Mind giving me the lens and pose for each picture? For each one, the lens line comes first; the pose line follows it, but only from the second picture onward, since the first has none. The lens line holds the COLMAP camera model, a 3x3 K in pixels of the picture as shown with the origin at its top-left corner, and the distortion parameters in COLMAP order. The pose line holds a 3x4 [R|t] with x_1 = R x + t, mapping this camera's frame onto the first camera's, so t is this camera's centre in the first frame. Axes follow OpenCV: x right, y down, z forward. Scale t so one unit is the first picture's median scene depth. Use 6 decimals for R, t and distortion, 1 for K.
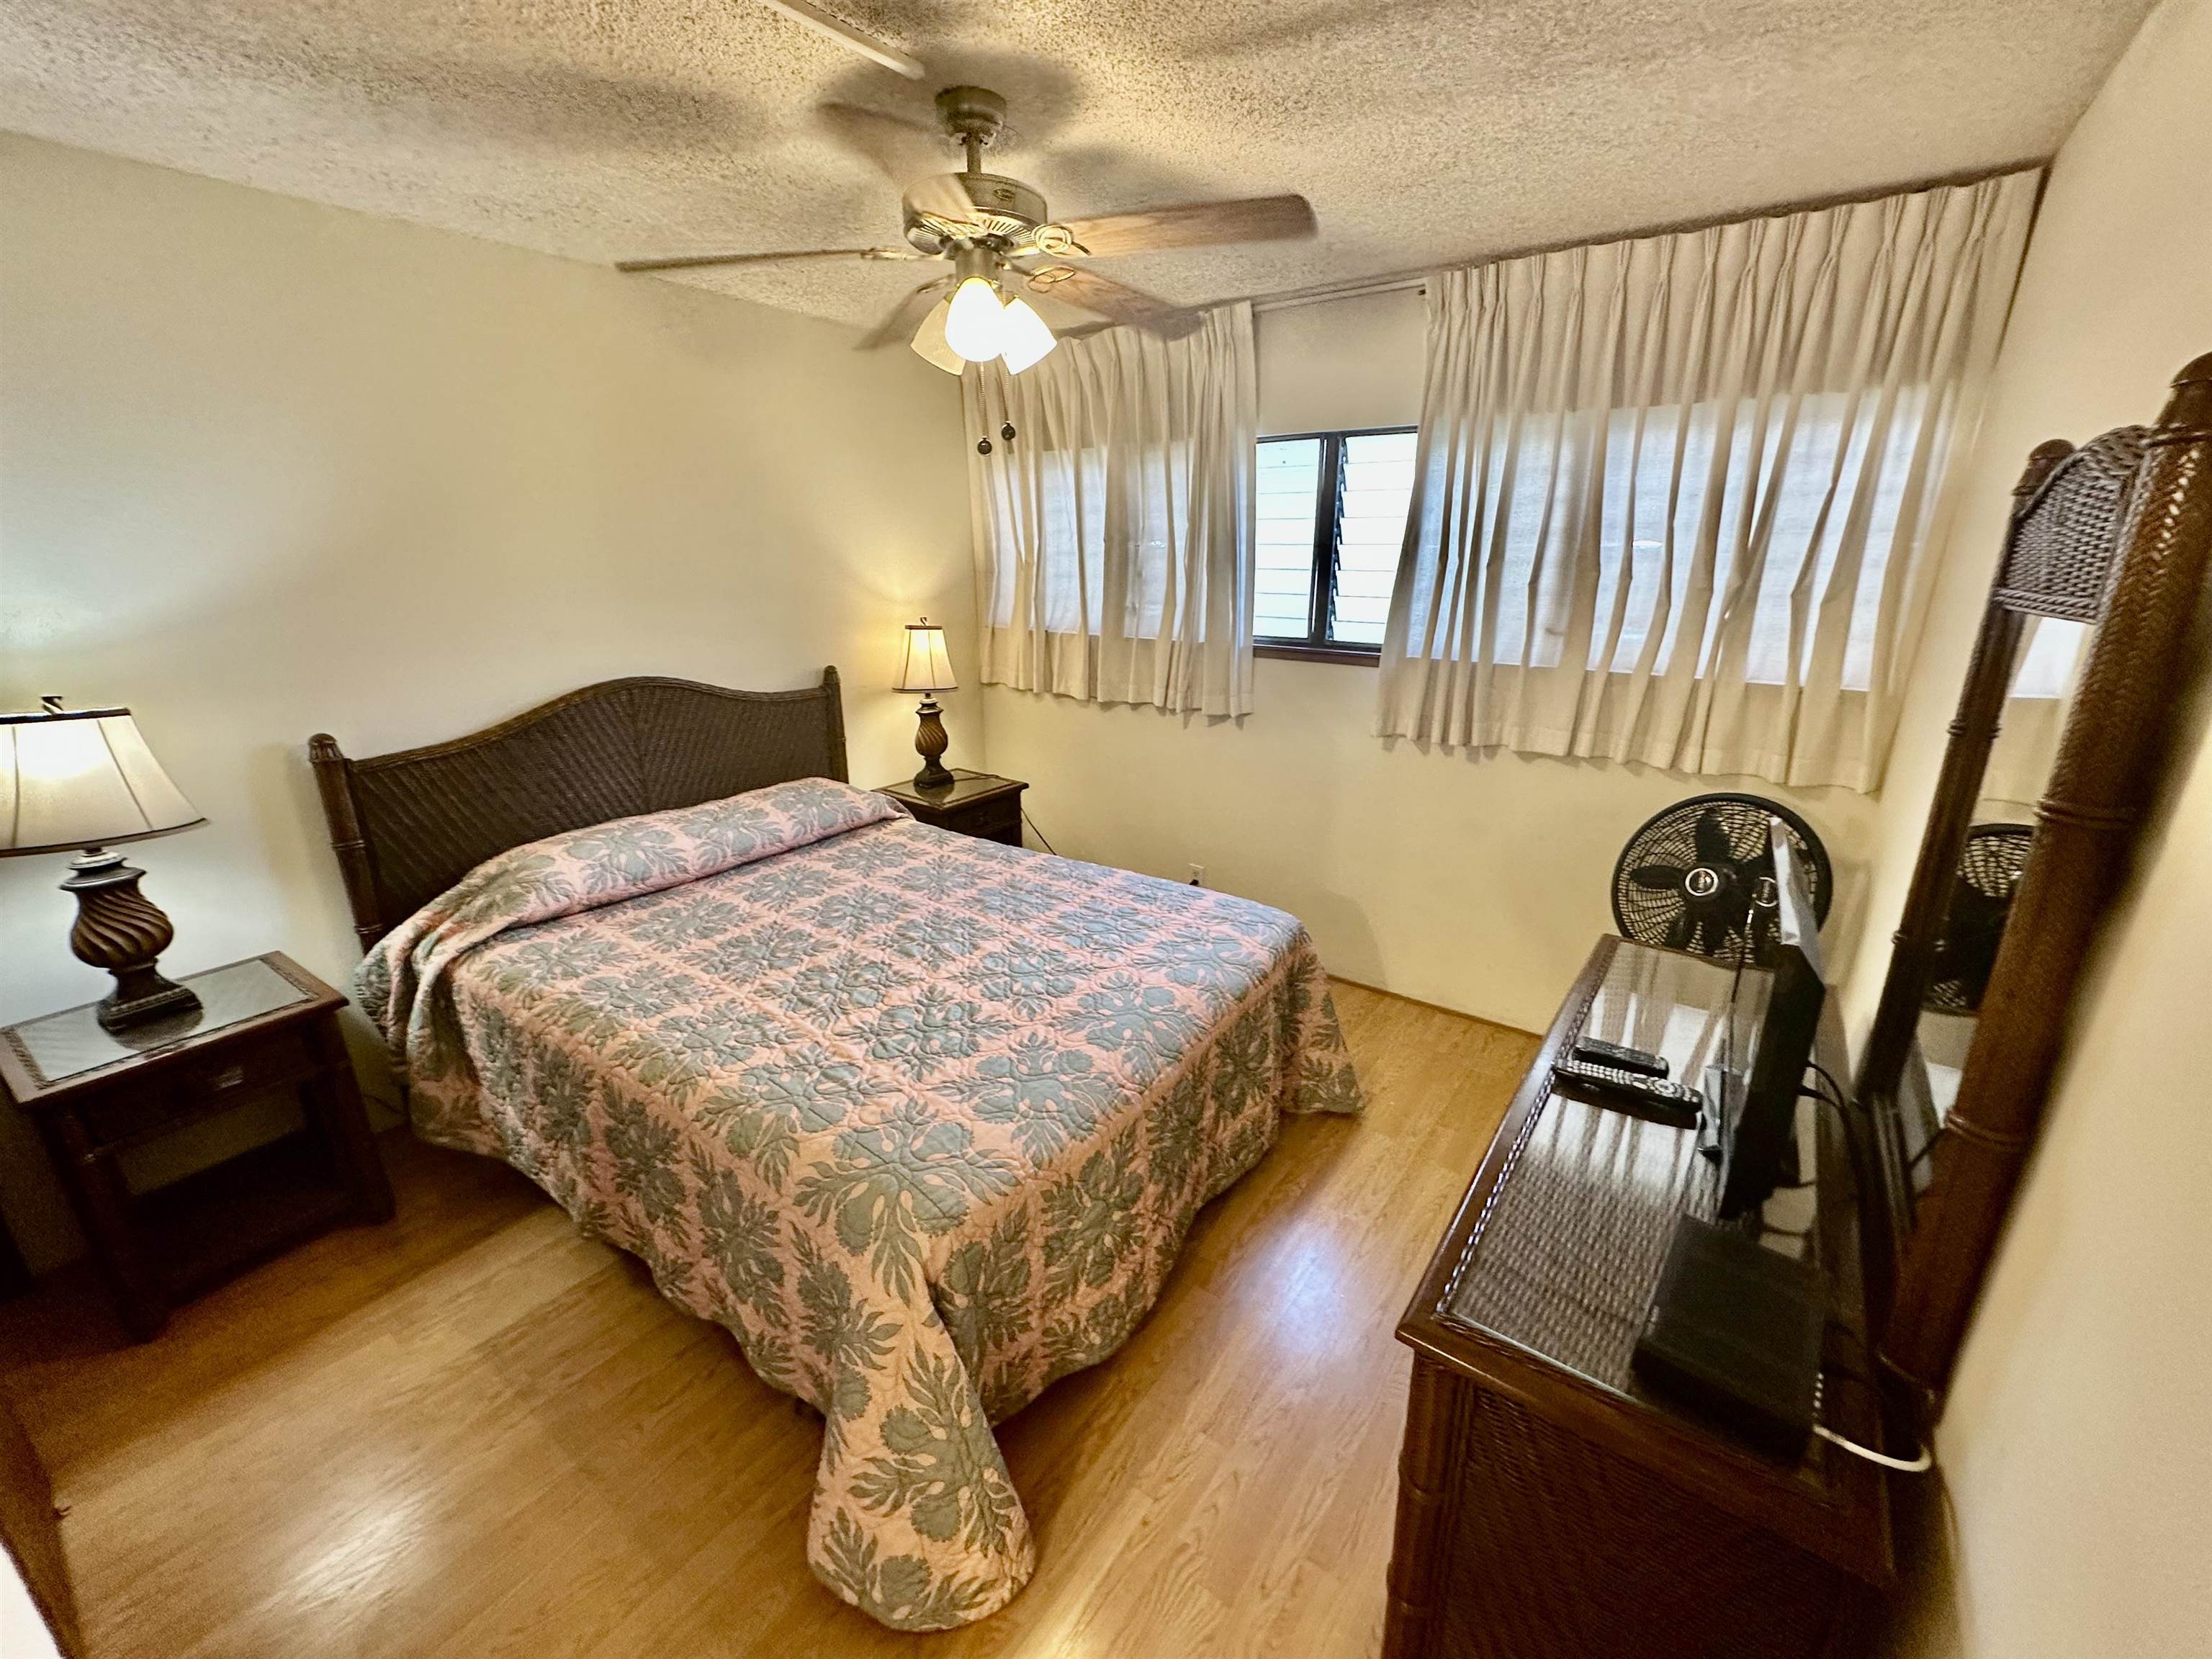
lens RADIAL K [[887.8, 0, 1106.0], [0, 887.8, 829.5], [0, 0, 1]] dist [-0.002104, -0.000043]
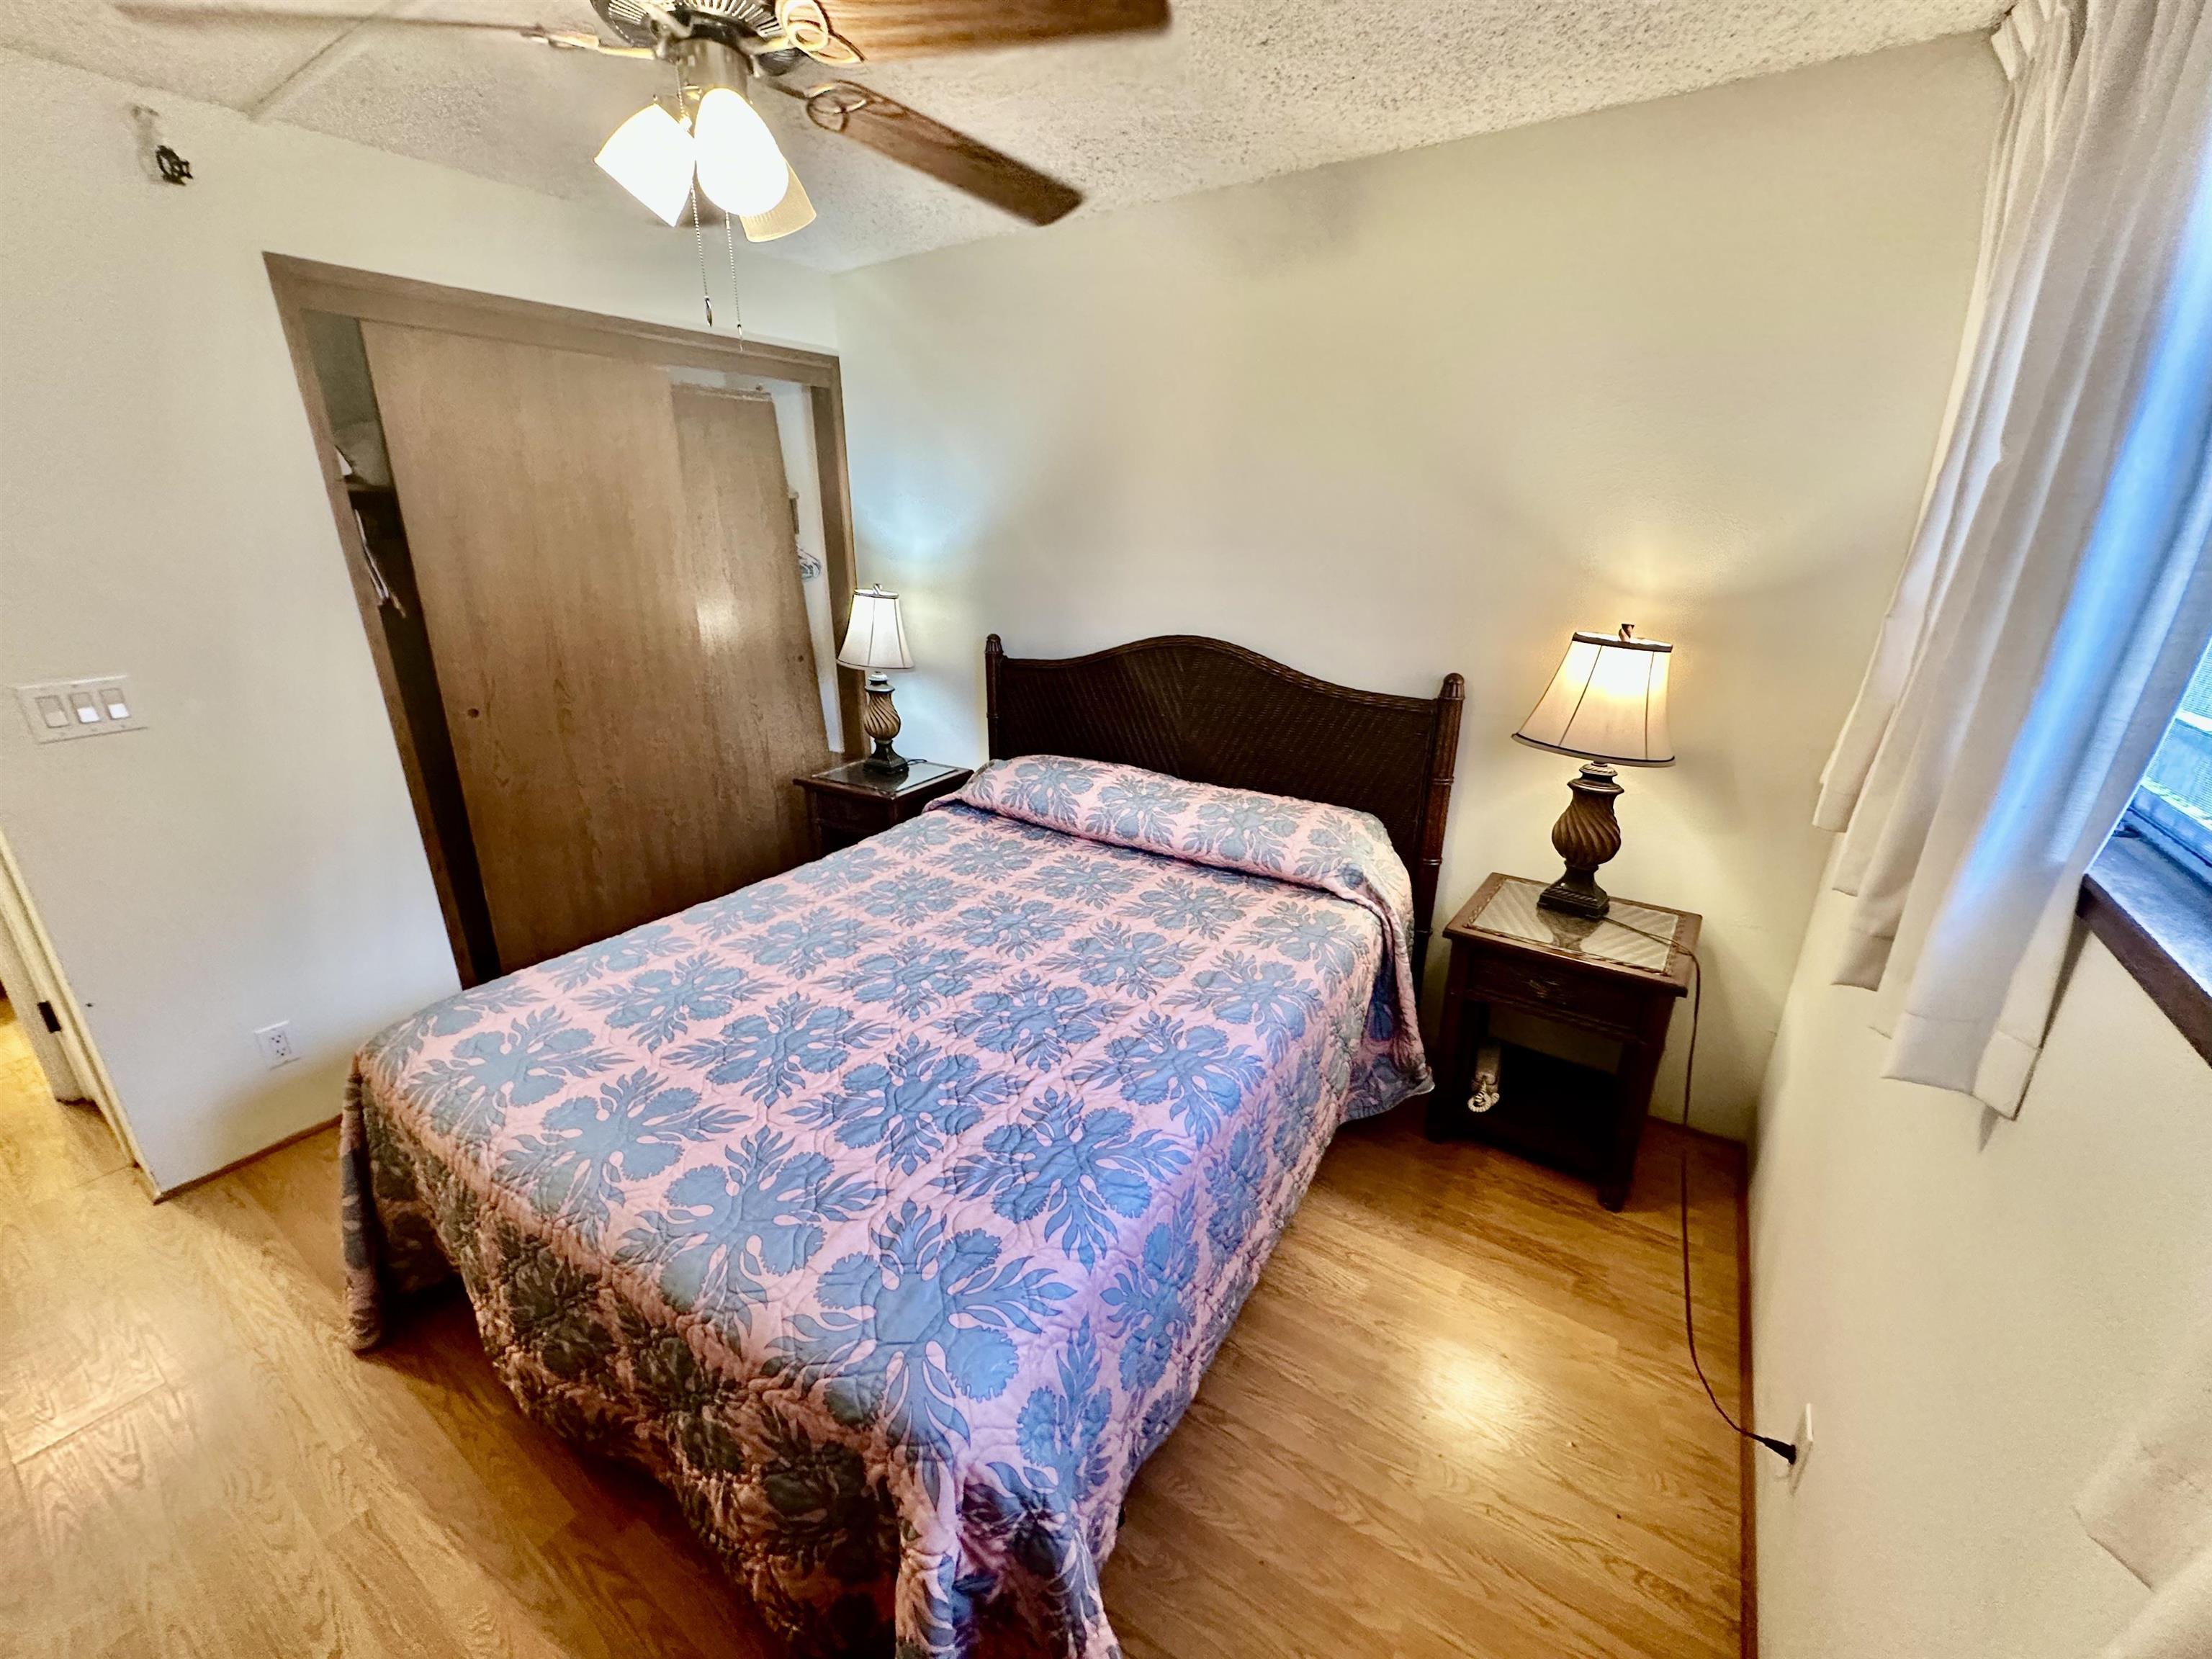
lens RADIAL K [[887.8, 0, 1106.0], [0, 887.8, 829.5], [0, 0, 1]] dist [-0.002104, -0.000043]
pose [[0.044046, 0.322150, -0.945663, 0.462607], [-0.310505, 0.904115, 0.293534, -0.248272], [0.949551, 0.280705, 0.139852, 0.886901]]
